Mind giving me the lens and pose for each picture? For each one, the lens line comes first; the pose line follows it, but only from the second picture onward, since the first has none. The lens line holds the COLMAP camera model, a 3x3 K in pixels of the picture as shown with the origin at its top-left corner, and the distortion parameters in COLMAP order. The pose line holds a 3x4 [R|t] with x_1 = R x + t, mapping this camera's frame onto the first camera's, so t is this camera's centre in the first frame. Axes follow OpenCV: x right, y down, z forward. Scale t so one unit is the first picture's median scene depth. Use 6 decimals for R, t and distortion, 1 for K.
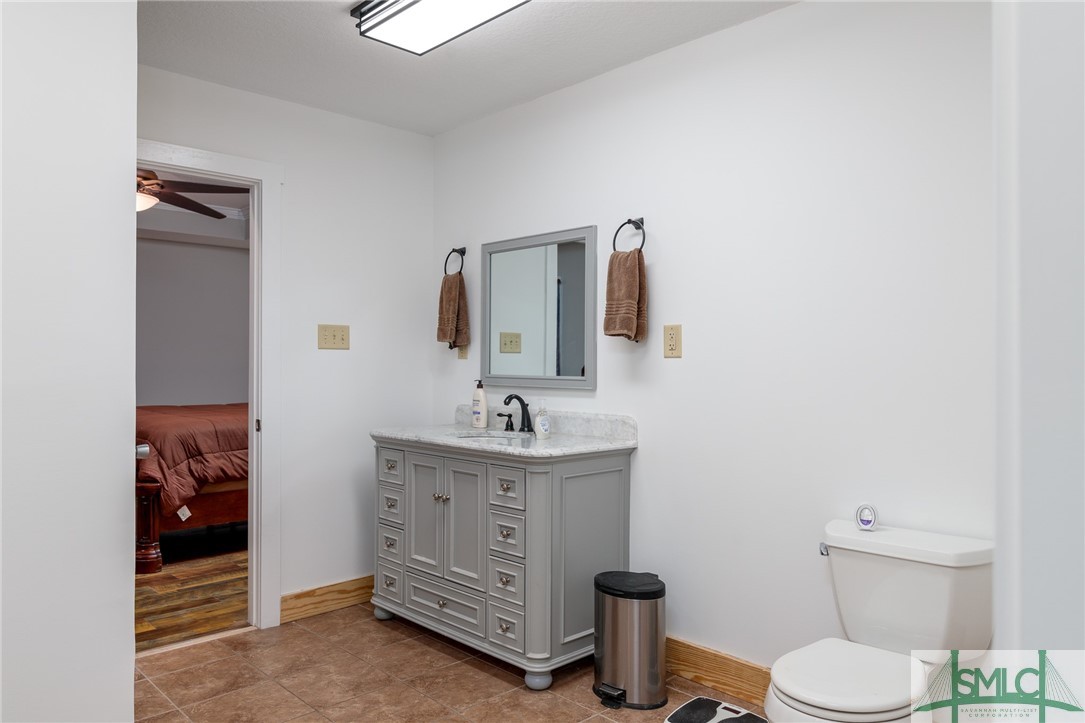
lens RADIAL K [[767.5, 0, 542.7], [0, 767.5, 362.1], [0, 0, 1]] dist [0.001354, 0.000217]
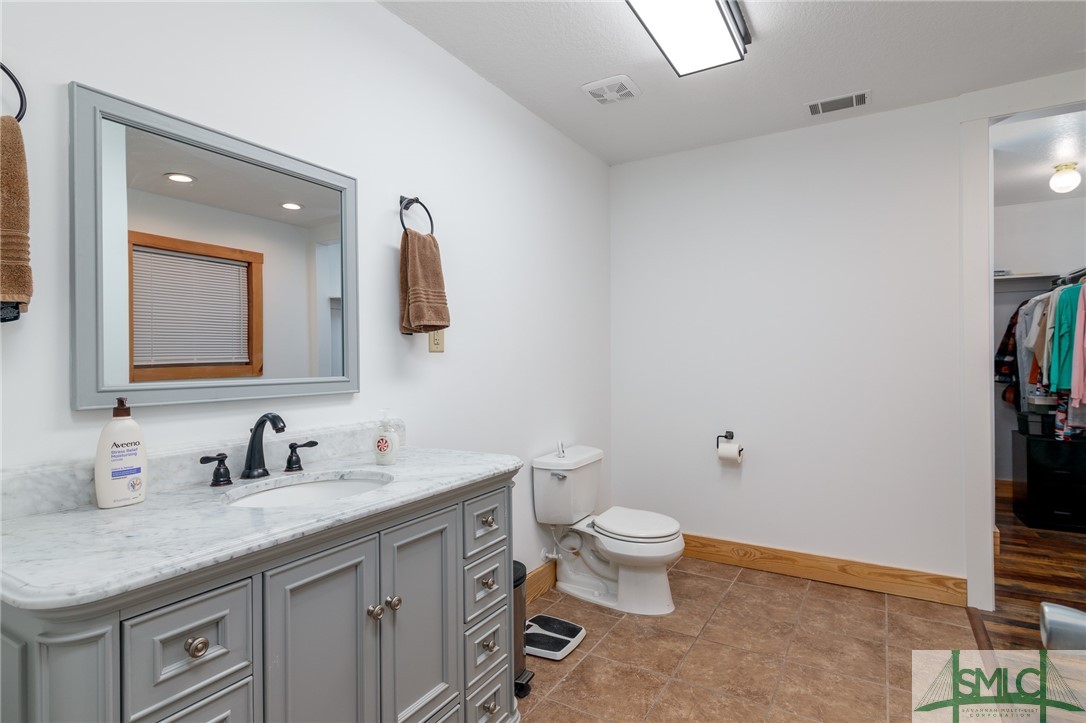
lens RADIAL K [[563.8, 0, 543.1], [0, 563.8, 358.8], [0, 0, 1]] dist [-0.001342, -0.000215]
pose [[-0.265353, -0.006070, 0.964132, -0.521628], [0.001945, 0.999975, 0.006831, -0.001725], [-0.964149, 0.003688, -0.265335, 0.955332]]
